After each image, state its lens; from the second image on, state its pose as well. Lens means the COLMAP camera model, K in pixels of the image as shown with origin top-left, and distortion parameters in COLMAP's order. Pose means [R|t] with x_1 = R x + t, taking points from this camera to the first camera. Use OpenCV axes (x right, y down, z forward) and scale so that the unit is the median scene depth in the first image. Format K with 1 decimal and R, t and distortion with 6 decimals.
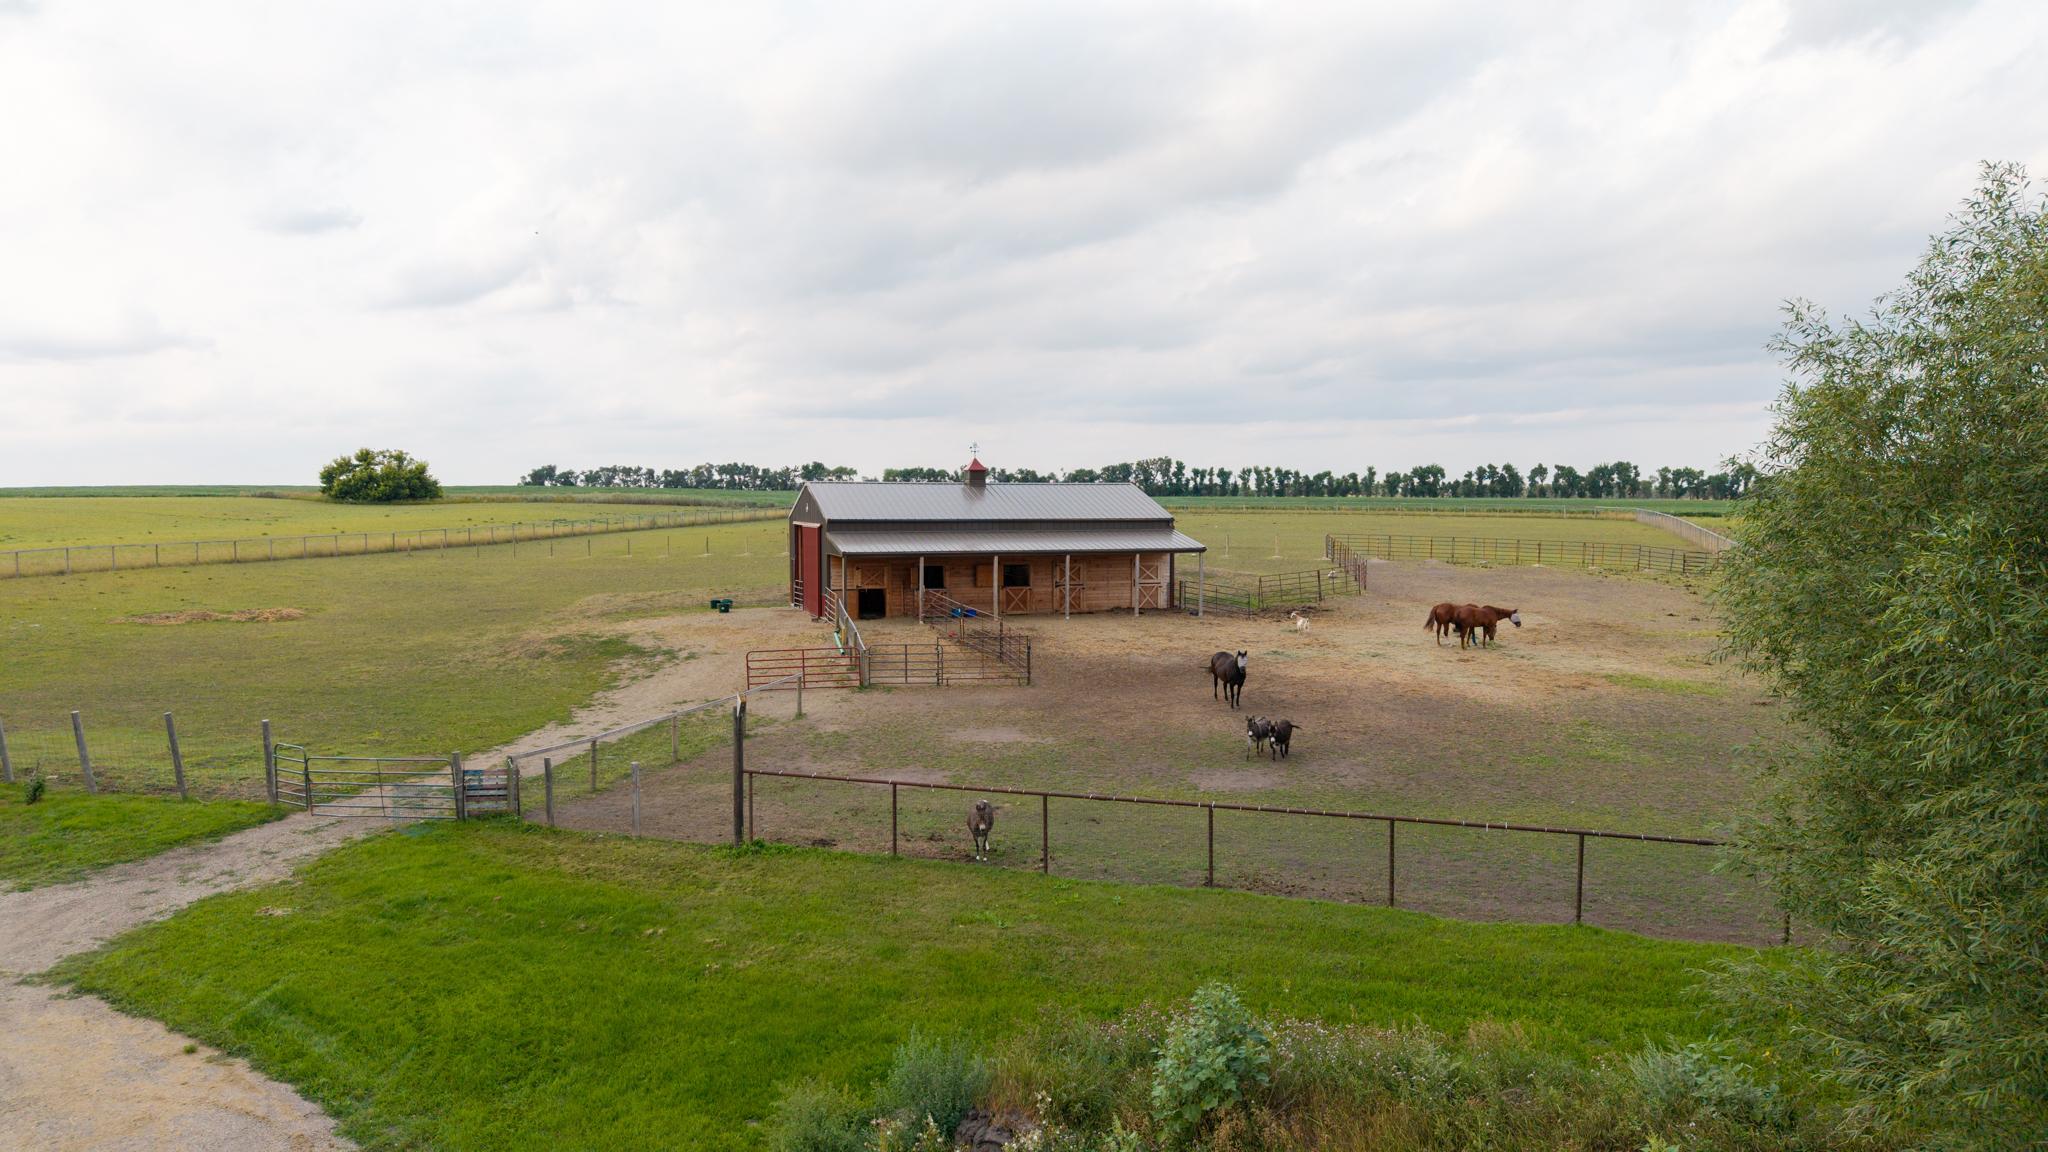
lens RADIAL K [[1333.6, 0, 1024.0], [0, 1333.6, 576.0], [0, 0, 1]] dist [0.013308, -0.038495]
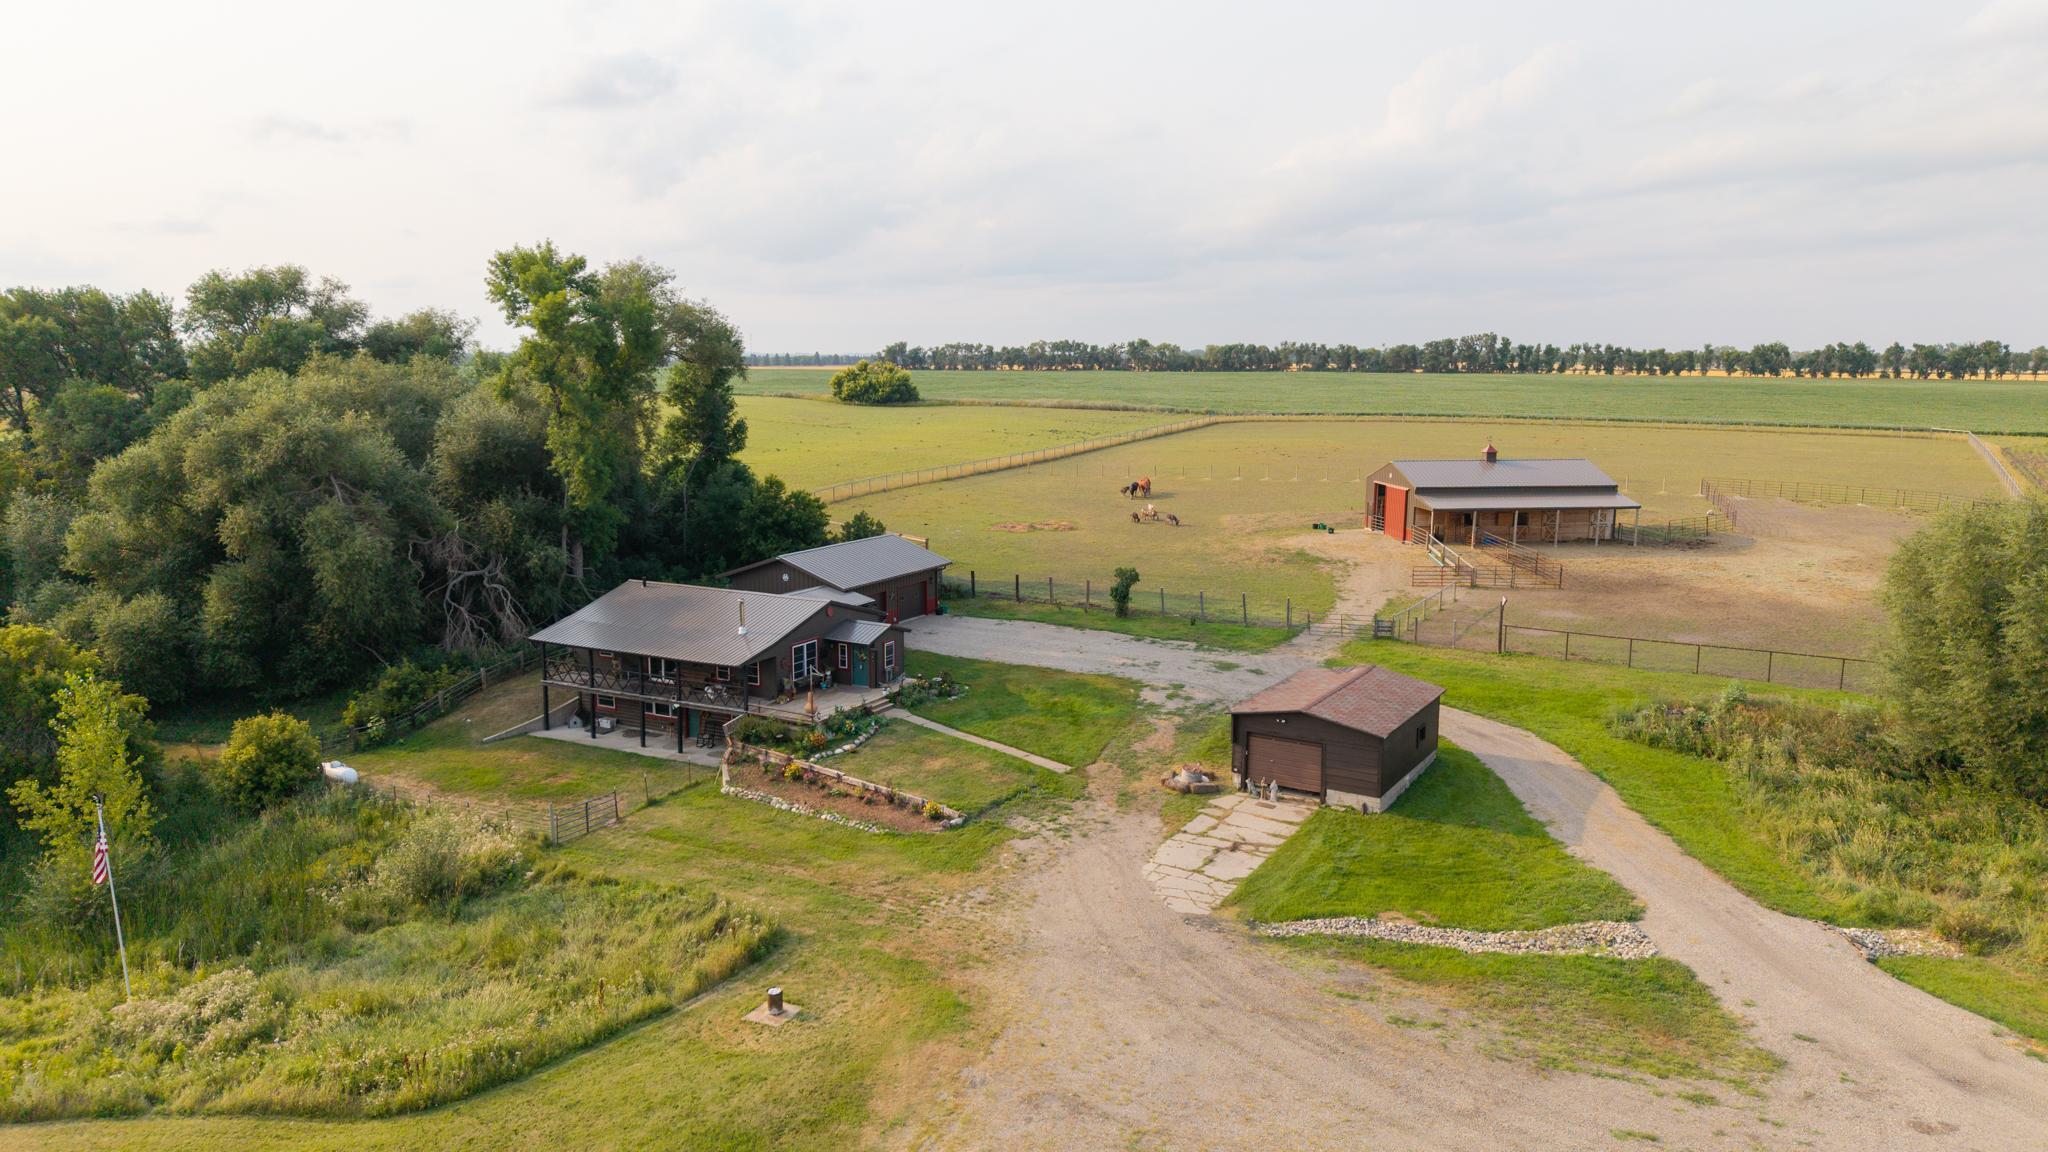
lens RADIAL K [[1333.6, 0, 1024.0], [0, 1333.6, 576.0], [0, 0, 1]] dist [0.013308, -0.038495]
pose [[0.978197, 0.030556, -0.205418, -0.227561], [-0.008740, 0.994297, 0.106286, -0.086595], [0.207494, -0.102173, 0.972886, -0.673959]]
